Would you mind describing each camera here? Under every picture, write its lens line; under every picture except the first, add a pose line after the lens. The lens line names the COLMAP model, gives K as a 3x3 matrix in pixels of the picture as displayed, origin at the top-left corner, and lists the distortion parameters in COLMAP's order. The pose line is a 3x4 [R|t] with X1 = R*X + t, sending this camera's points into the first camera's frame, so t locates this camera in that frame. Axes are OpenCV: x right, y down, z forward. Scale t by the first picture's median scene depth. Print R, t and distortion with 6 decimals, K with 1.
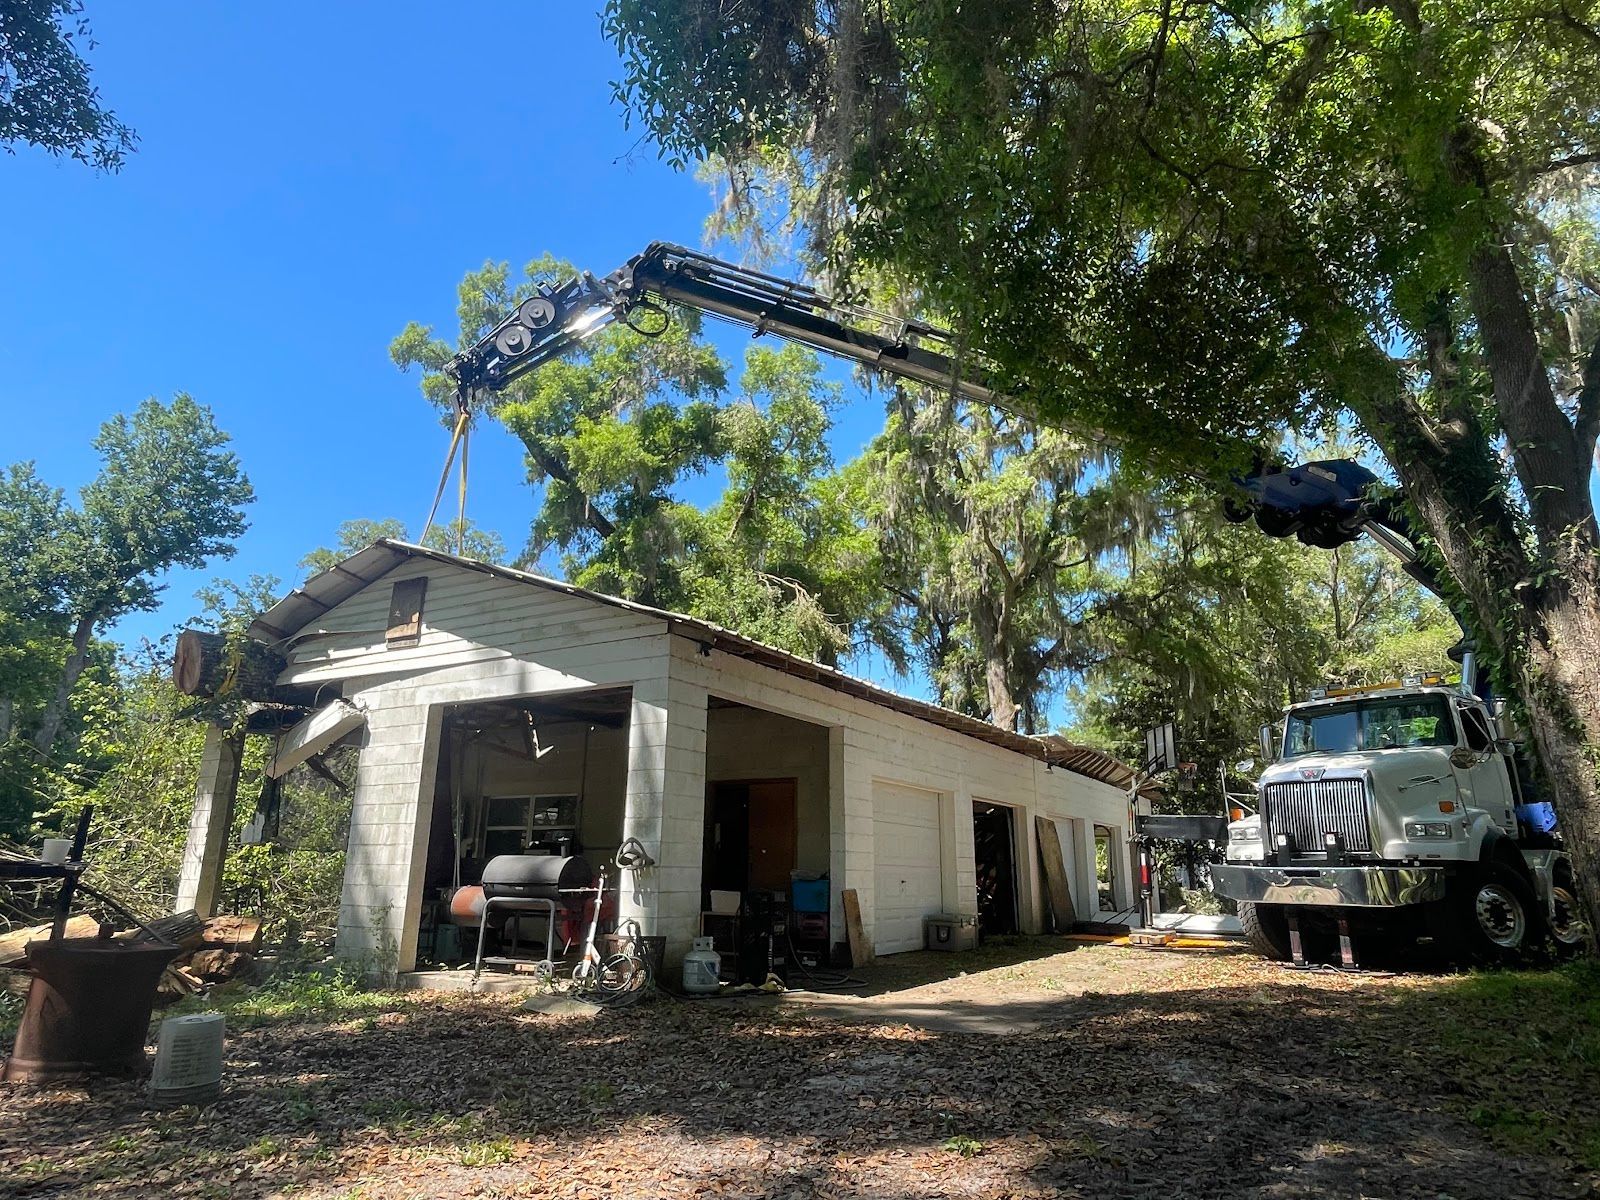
lens RADIAL K [[937.0, 0, 800.0], [0, 937.0, 600.0], [0, 0, 1]] dist [0.006714, 0.001079]
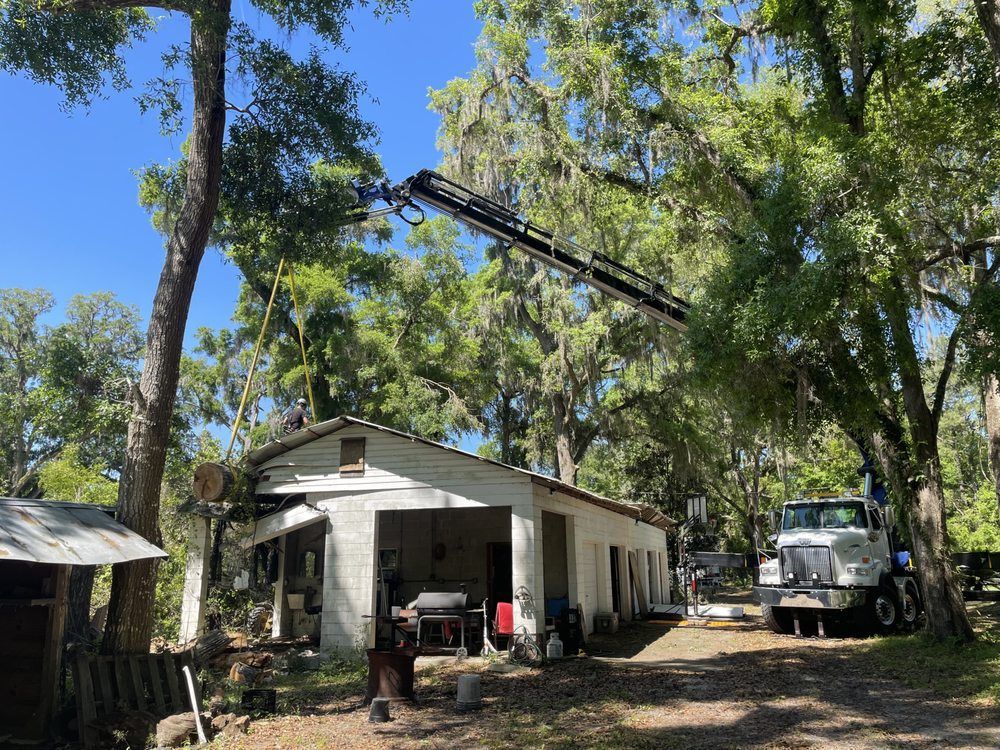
lens RADIAL K [[756.3, 0, 500.0], [0, 756.3, 375.0], [0, 0, 1]] dist [0.150498, -0.196866]
pose [[0.975606, 0.033193, 0.217004, -0.465532], [-0.041404, 0.998584, 0.033402, -0.202003], [-0.215588, -0.041572, 0.975599, -0.469056]]
